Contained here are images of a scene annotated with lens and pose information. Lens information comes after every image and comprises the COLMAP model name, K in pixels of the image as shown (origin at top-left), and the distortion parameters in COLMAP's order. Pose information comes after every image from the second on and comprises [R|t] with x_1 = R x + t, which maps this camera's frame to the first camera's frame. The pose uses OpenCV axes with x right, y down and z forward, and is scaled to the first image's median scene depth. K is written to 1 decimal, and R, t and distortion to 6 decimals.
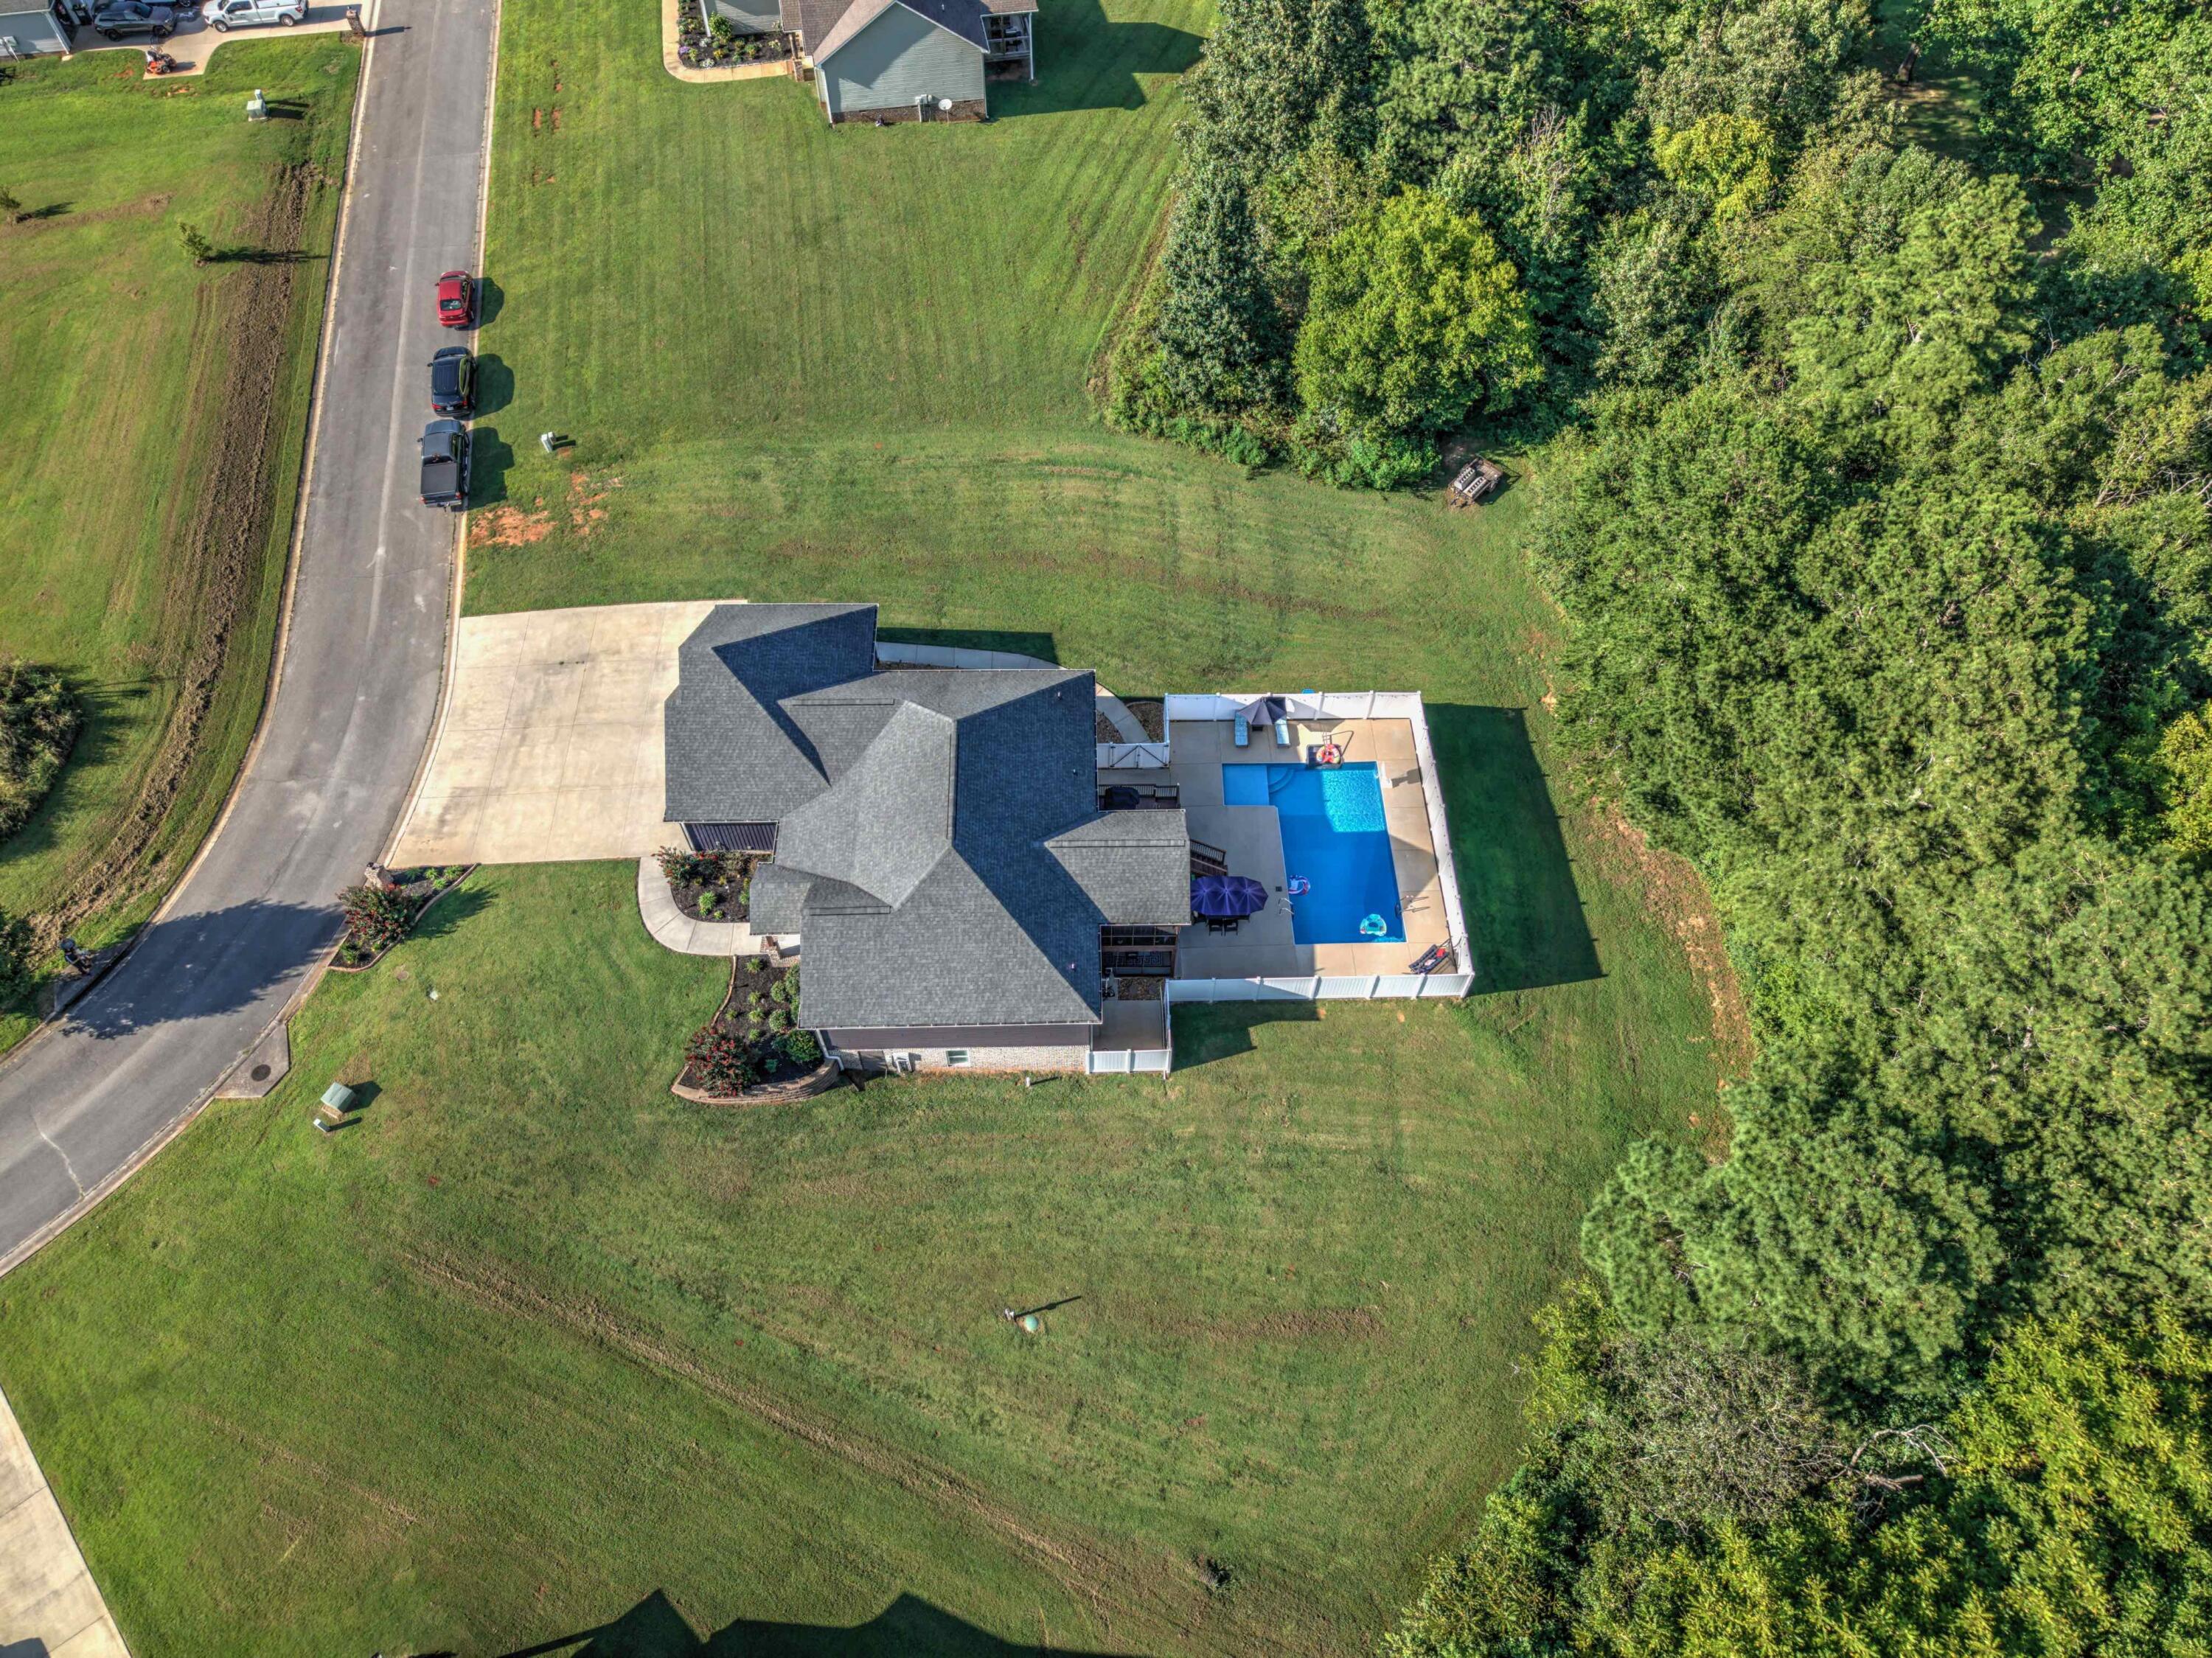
lens RADIAL K [[1515.0, 0, 1109.4], [0, 1515.0, 795.8], [0, 0, 1]] dist [-0.001601, -0.000070]
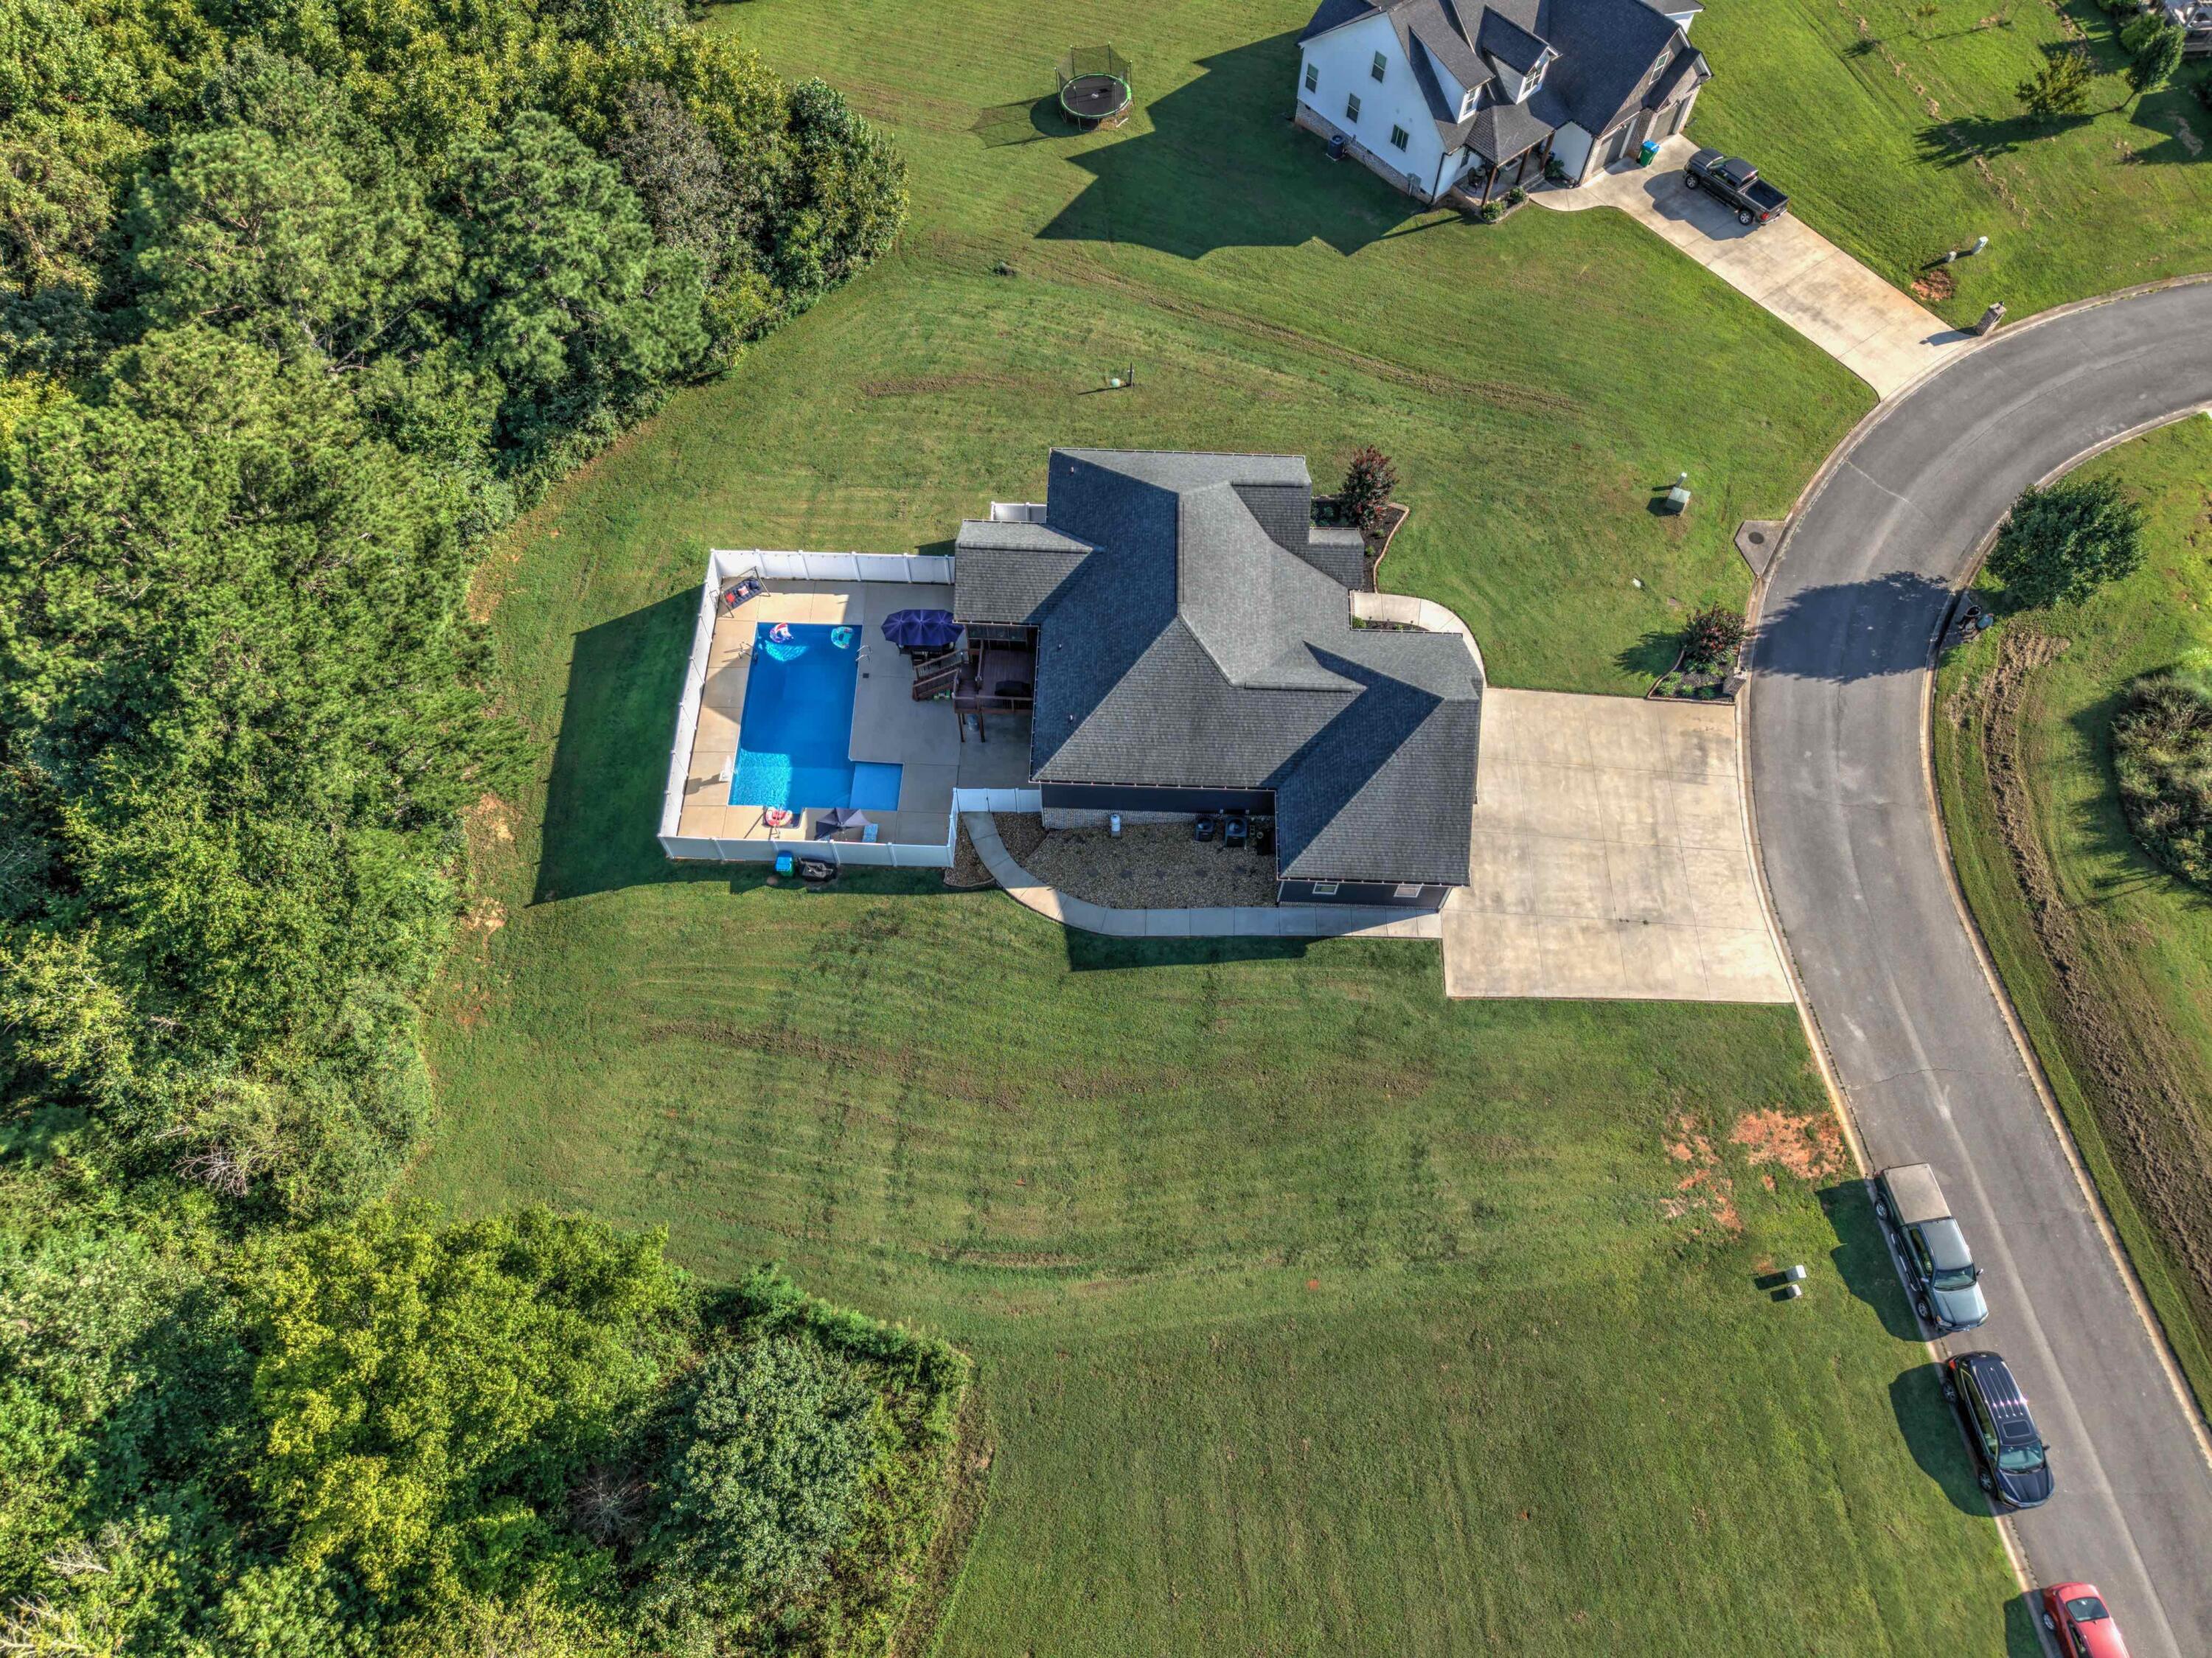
lens RADIAL K [[1529.6, 0, 1117.4], [0, 1529.6, 822.6], [0, 0, 1]] dist [0.009759, -0.004504]
pose [[-0.998431, -0.055994, 0.000250, -0.063805], [0.025232, -0.445917, 0.894718, -0.897220], [-0.049987, 0.893321, 0.446631, 0.612057]]
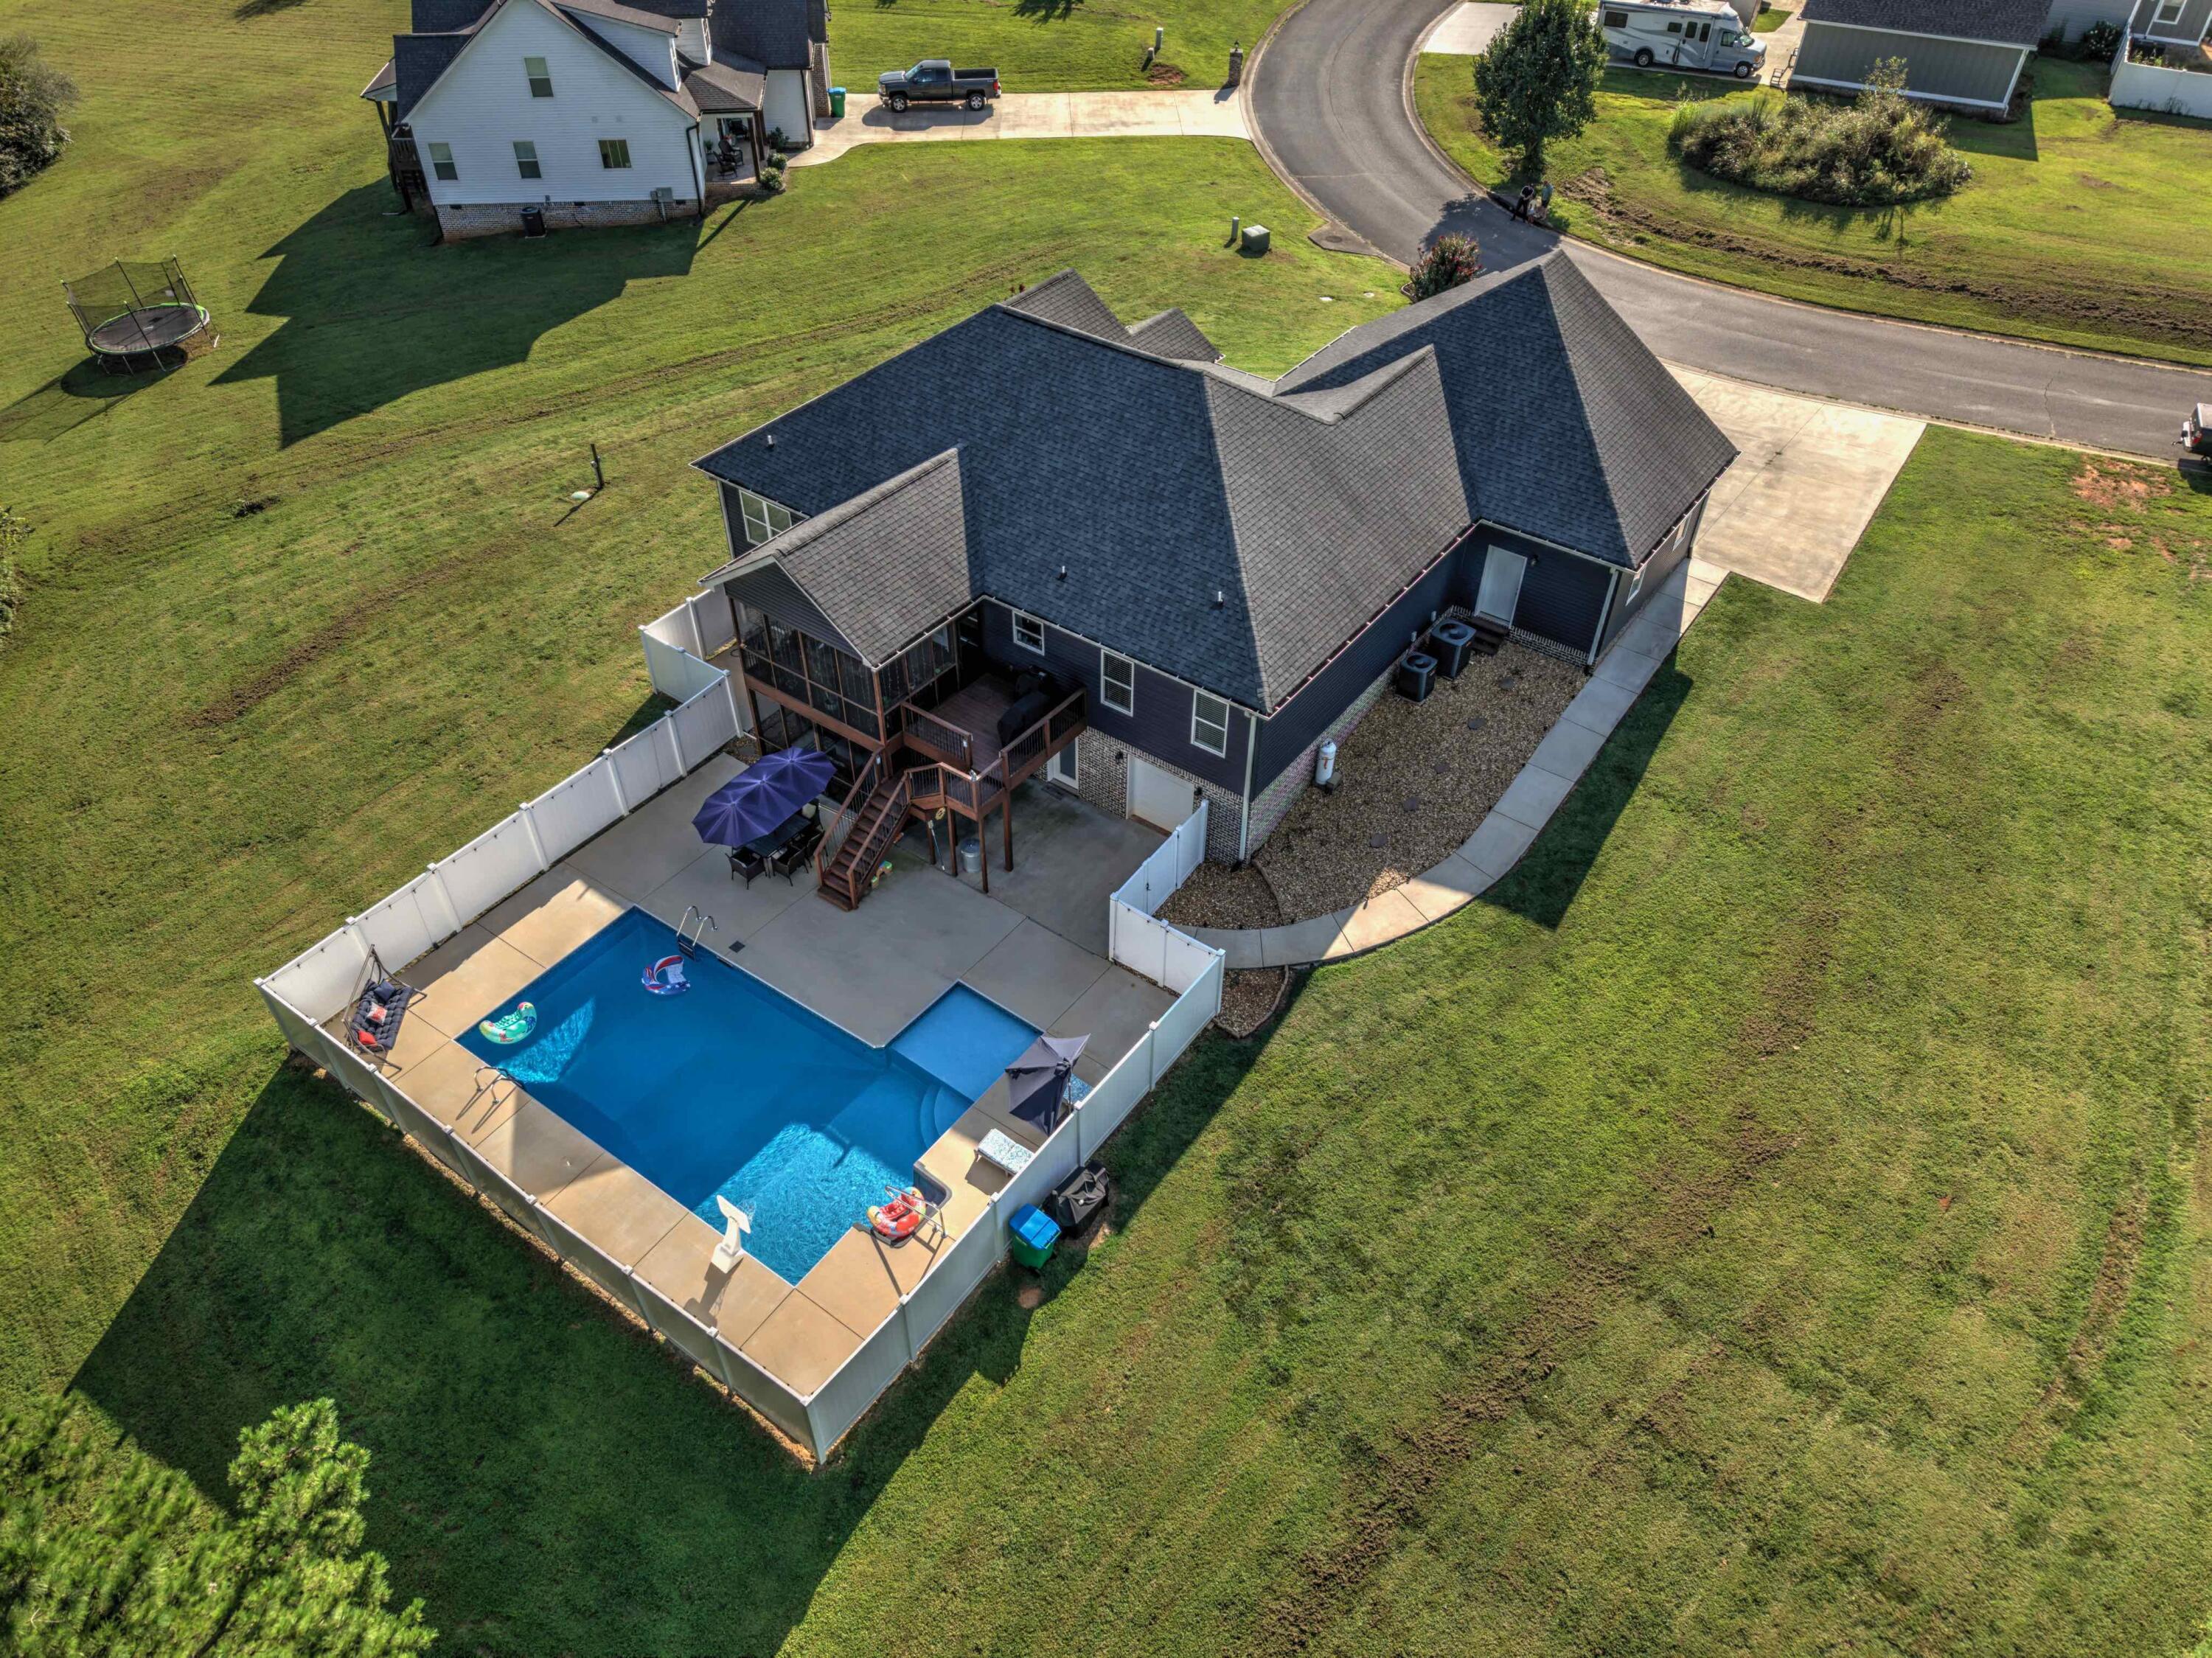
lens RADIAL K [[1478.8, 0, 1106.0], [0, 1478.8, 829.0], [0, 0, 1]] dist [0.008185, -0.000061]
pose [[-0.604789, 0.522837, -0.600726, 0.309632], [-0.664122, 0.085185, 0.742755, -0.381282], [0.439513, 0.848166, 0.295709, 0.868327]]
